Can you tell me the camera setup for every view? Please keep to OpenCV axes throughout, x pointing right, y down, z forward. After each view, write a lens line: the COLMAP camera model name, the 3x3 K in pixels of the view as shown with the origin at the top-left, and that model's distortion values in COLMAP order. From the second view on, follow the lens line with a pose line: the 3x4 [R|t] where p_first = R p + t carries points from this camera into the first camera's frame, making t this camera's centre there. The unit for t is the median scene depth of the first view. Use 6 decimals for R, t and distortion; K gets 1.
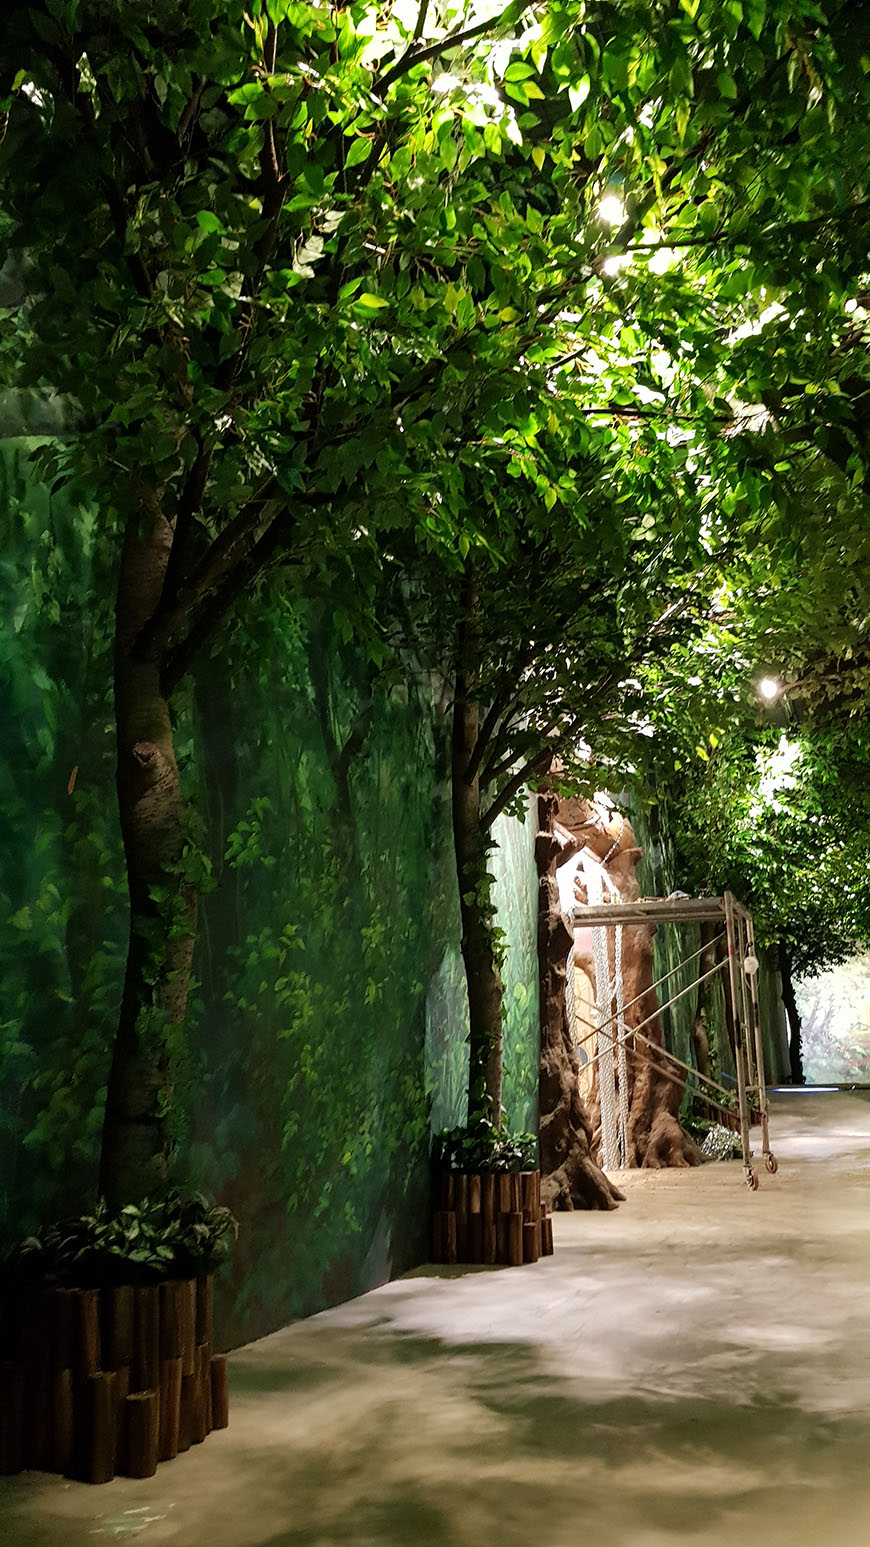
lens RADIAL K [[1232.7, 0, 435.0], [0, 1232.7, 773.5], [0, 0, 1]] dist [-0.009065, -0.001412]
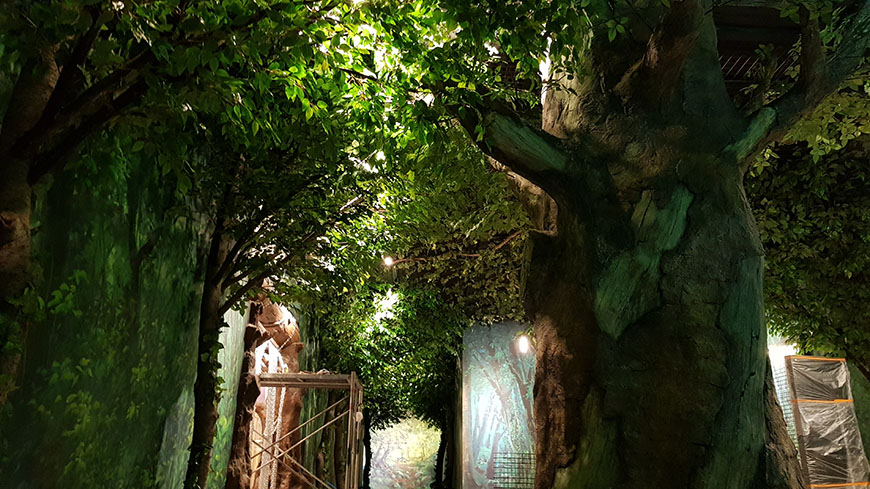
lens RADIAL K [[697.1, 0, 432.9], [0, 697.1, 222.5], [0, 0, 1]] dist [-0.008484, -0.003246]
pose [[0.928820, 0.163184, 0.332662, -0.024700], [-0.121701, 0.982345, -0.142081, 0.022112], [-0.349974, 0.091482, 0.932282, 0.044978]]
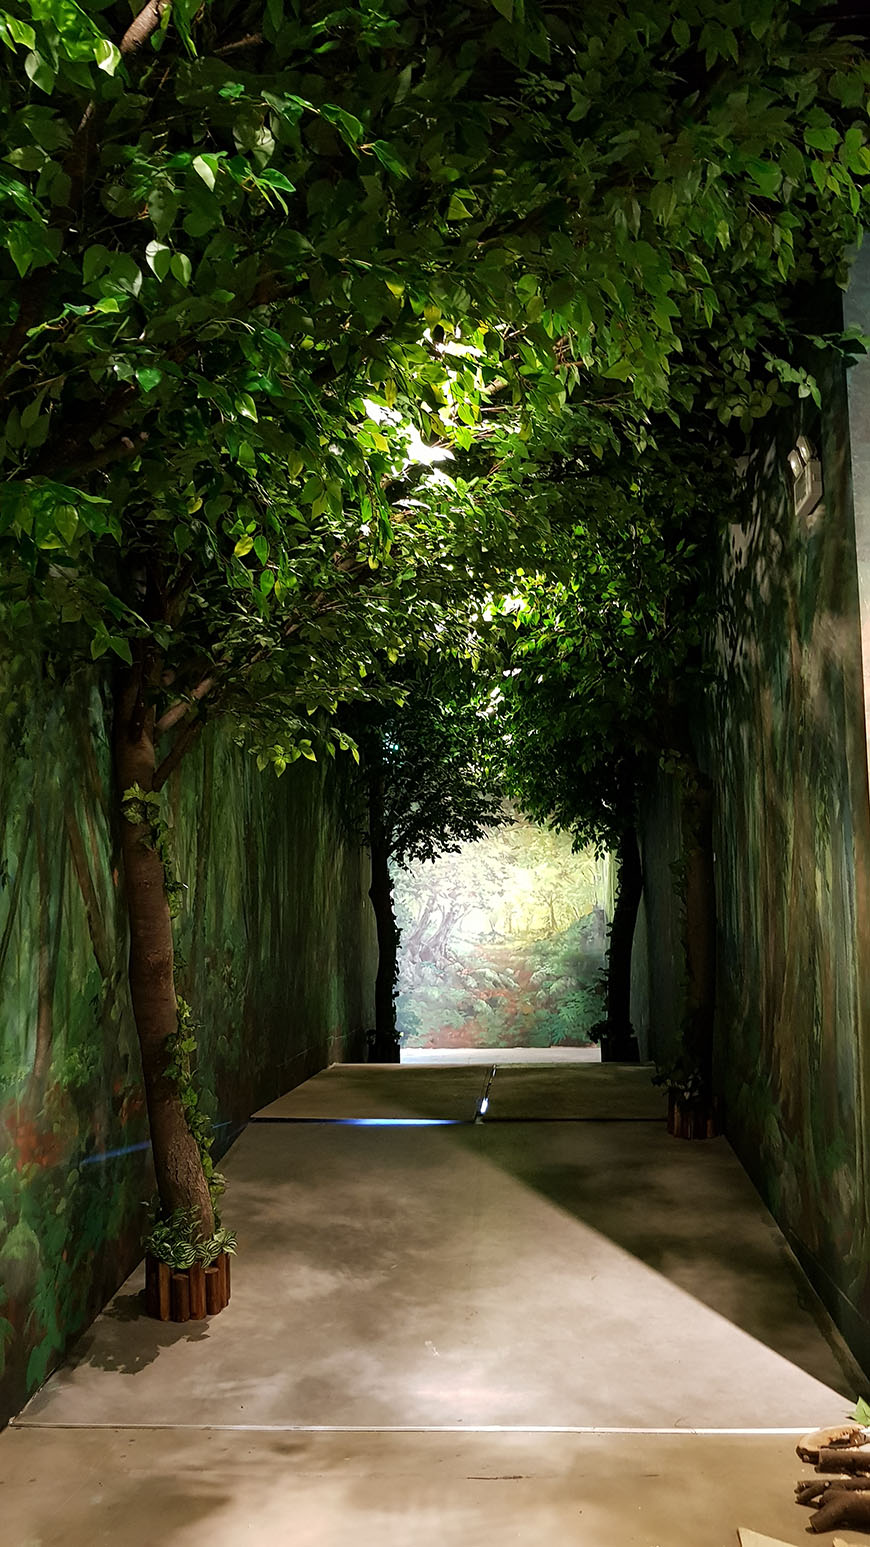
lens RADIAL K [[1239.5, 0, 494.8], [0, 1239.5, 773.0], [0, 0, 1]] dist [-0.008484, -0.003246]
pose [[0.943922, 0.049960, 0.326368, 0.544148], [-0.081638, 0.993108, 0.084091, 0.274965], [-0.319918, -0.106020, 0.941495, 1.668094]]
